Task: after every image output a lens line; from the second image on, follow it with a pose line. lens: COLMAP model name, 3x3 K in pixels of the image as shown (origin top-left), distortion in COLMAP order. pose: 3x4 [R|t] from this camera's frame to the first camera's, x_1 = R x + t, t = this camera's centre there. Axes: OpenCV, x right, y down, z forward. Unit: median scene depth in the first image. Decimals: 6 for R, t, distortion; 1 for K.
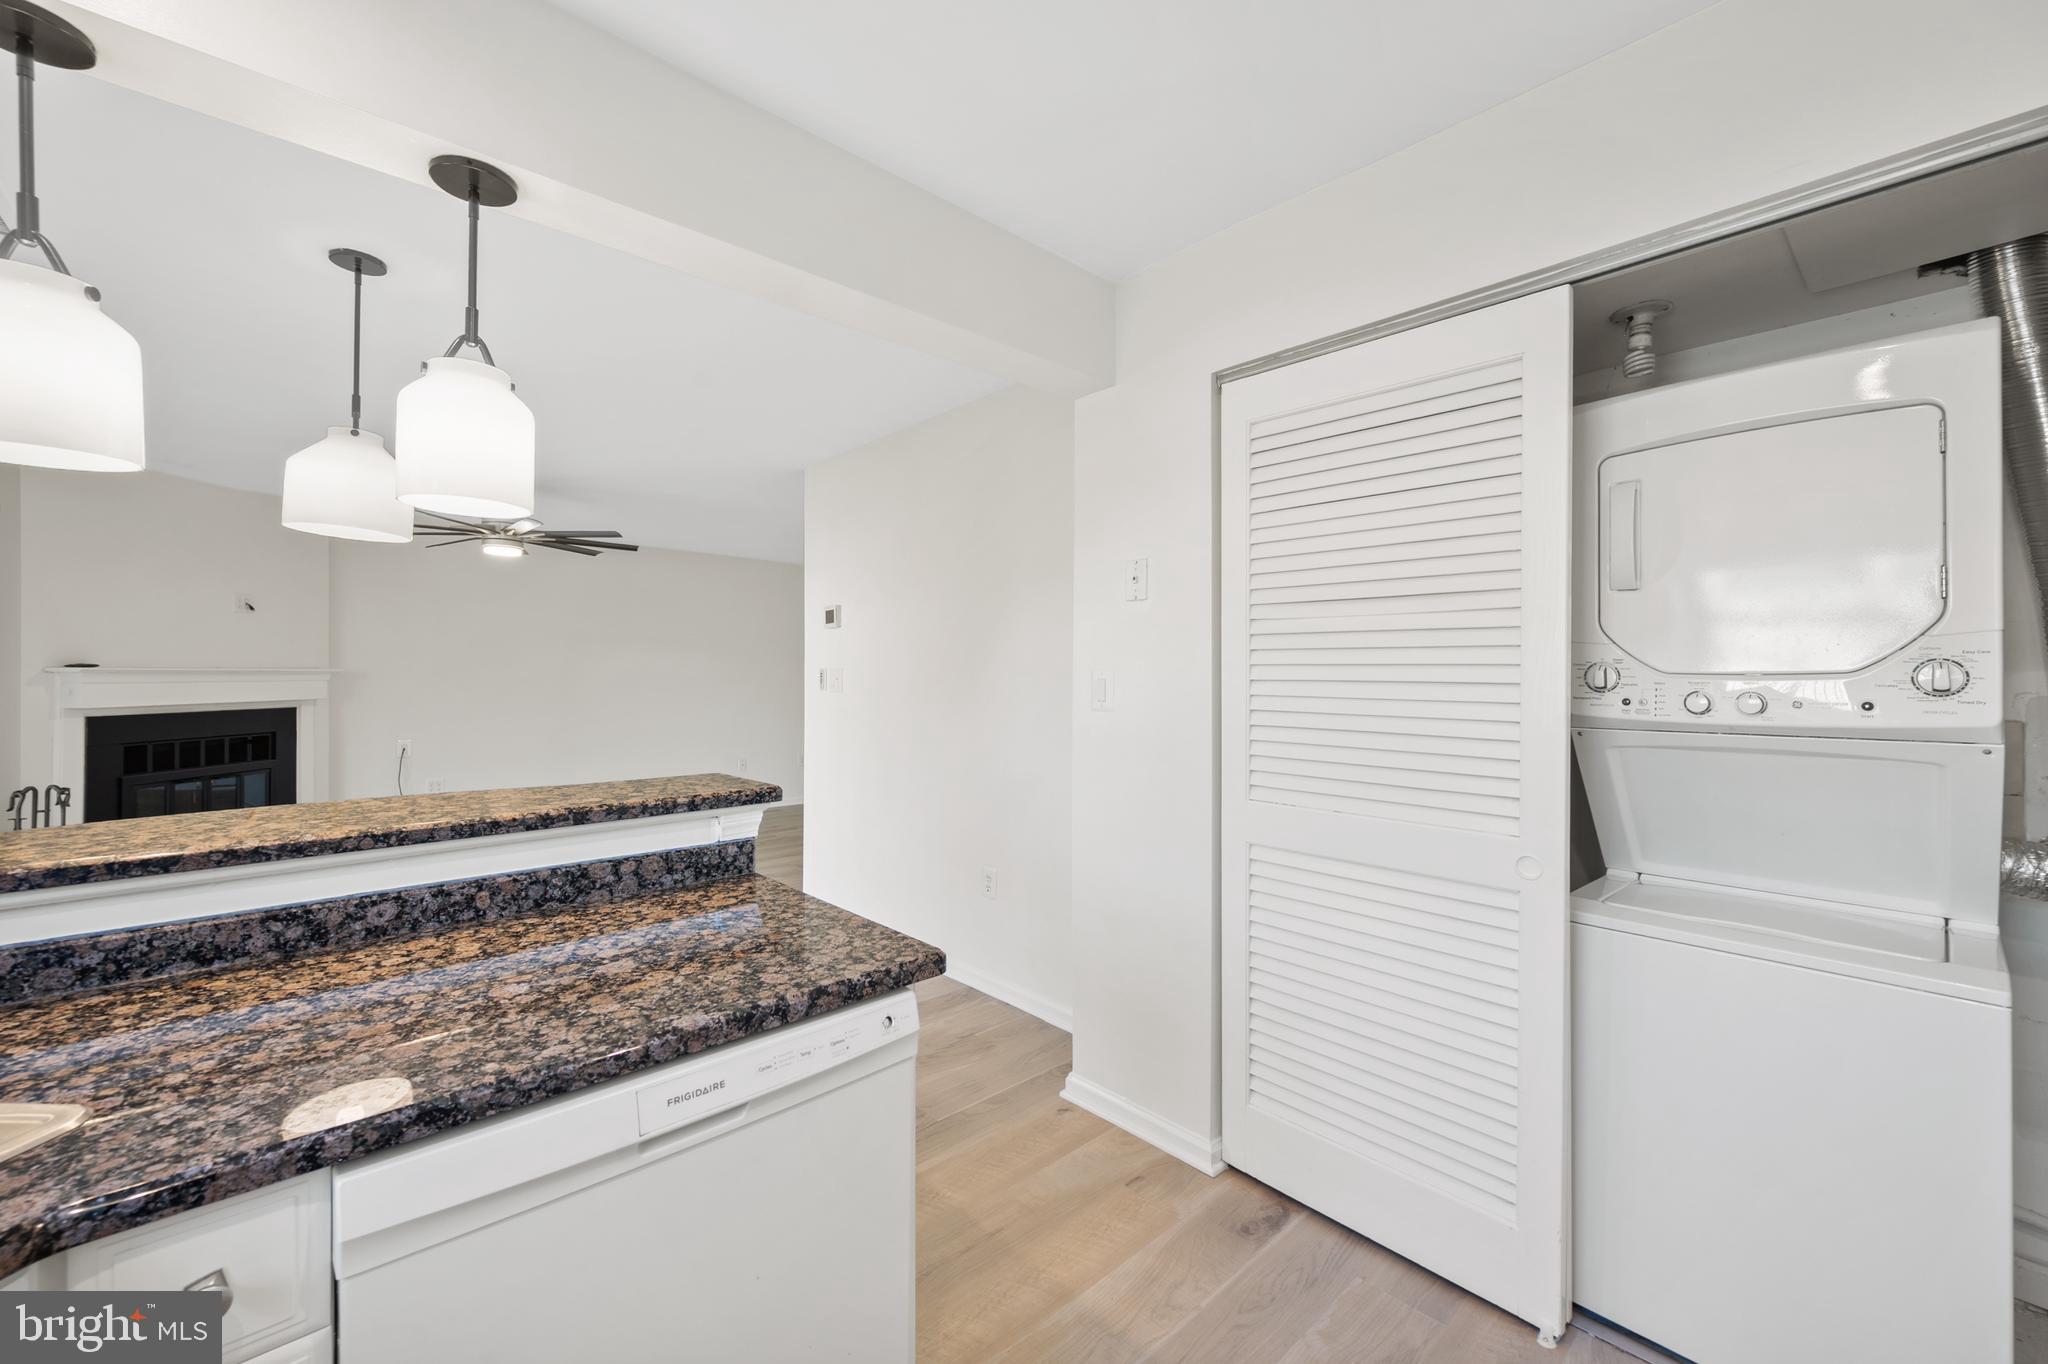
lens RADIAL K [[809.0, 0, 1016.7], [0, 809.0, 680.3], [0, 0, 1]] dist [0.000081, 0.000112]
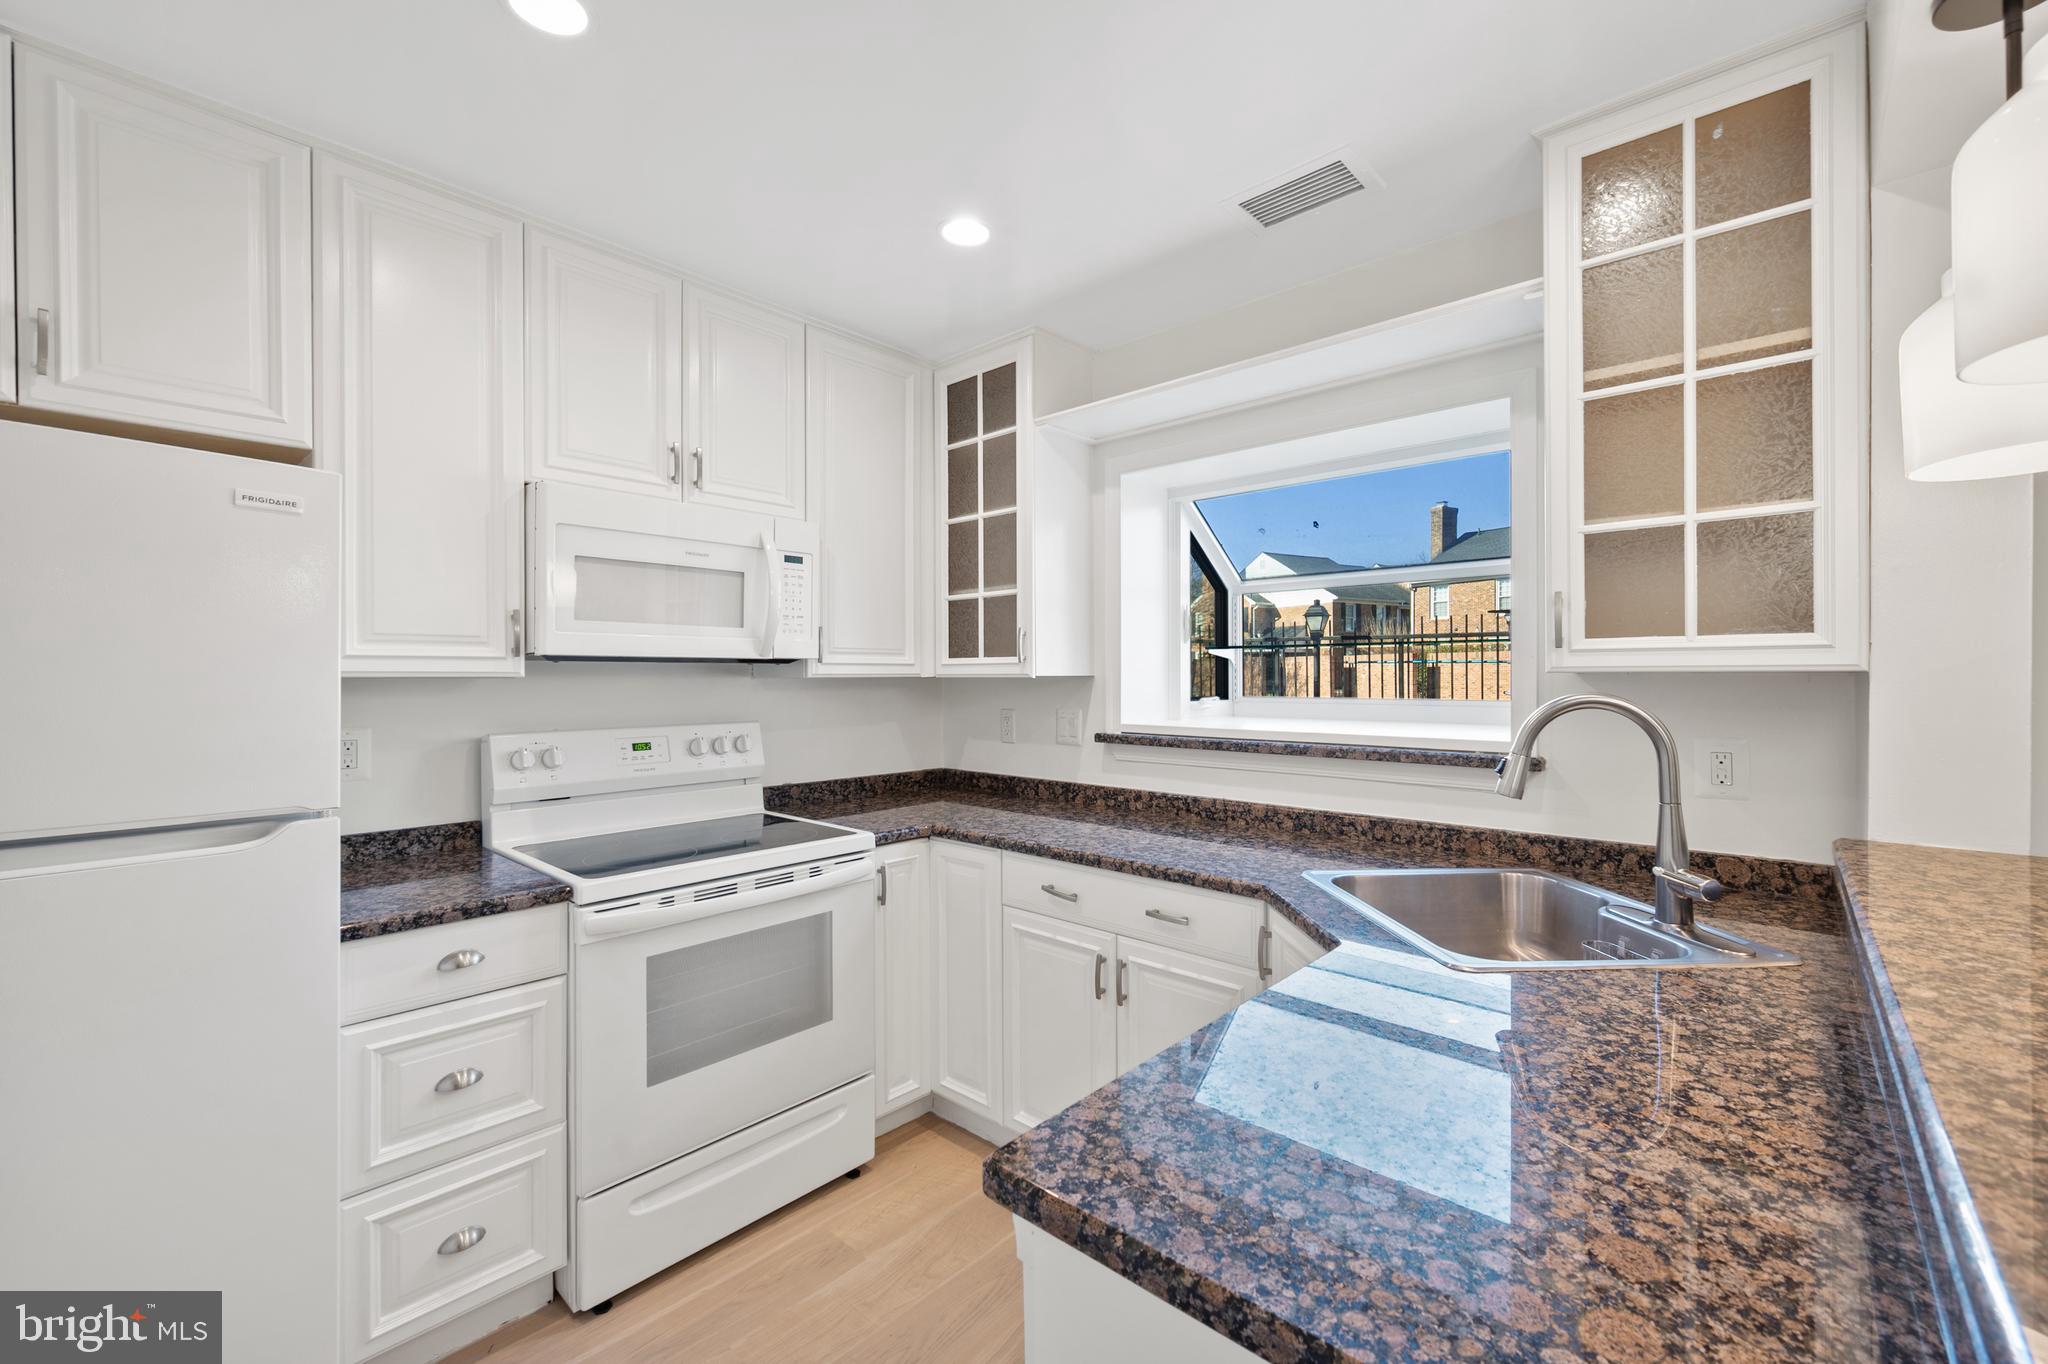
lens RADIAL K [[845.5, 0, 1013.8], [0, 845.5, 675.1], [0, 0, 1]] dist [-0.000239, 0.001295]
pose [[-0.996408, 0.000376, -0.084678, -0.053371], [-0.000442, 0.999953, 0.009640, -0.050194], [0.084678, 0.009643, -0.996362, 1.598418]]
